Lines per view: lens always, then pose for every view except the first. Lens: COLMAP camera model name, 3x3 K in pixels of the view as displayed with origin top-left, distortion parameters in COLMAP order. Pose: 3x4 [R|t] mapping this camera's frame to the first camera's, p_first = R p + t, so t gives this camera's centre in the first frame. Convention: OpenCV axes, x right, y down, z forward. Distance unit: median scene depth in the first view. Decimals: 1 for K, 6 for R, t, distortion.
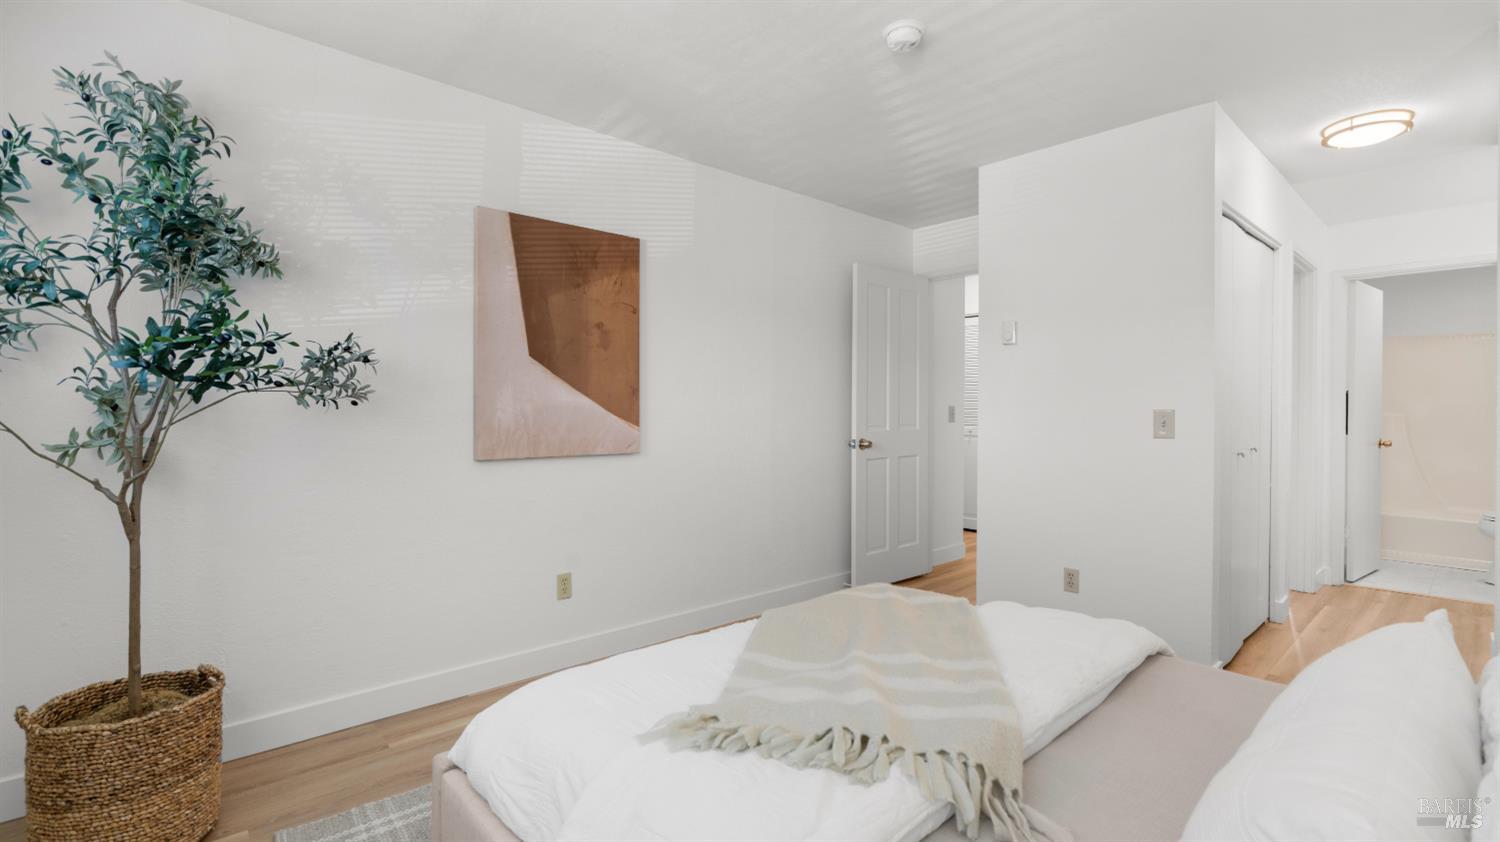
lens RADIAL K [[681.0, 0, 748.8], [0, 681.0, 414.6], [0, 0, 1]] dist [-0.001211, 0.001848]
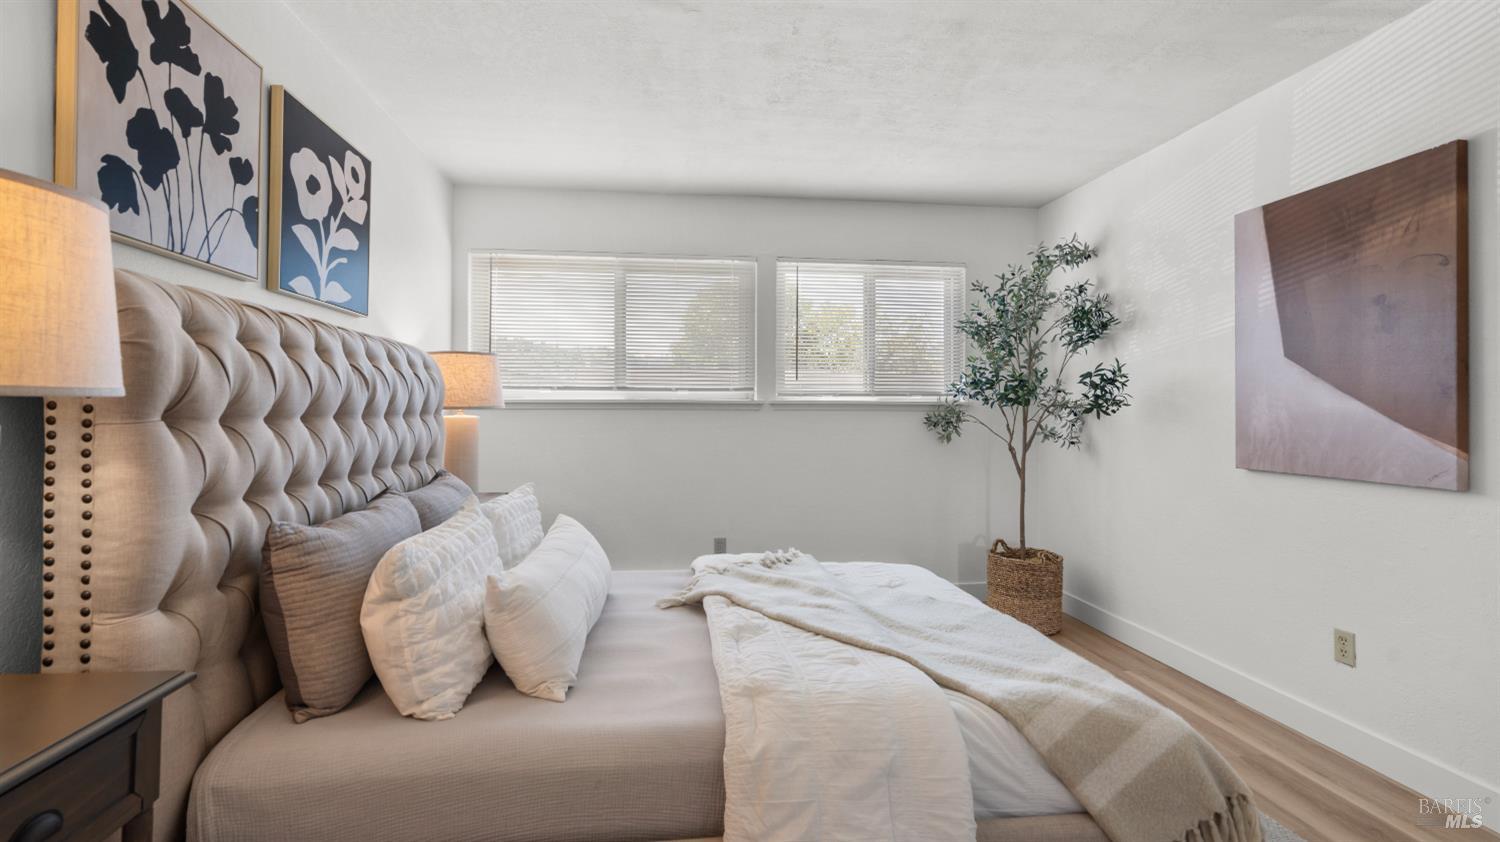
lens RADIAL K [[681.0, 0, 748.3], [0, 681.0, 412.8], [0, 0, 1]] dist [-0.001211, 0.001848]
pose [[-0.576511, -0.005032, -0.817074, 0.792168], [-0.016878, 0.999841, 0.005751, -0.007231], [0.816915, 0.017106, -0.576504, 0.937133]]
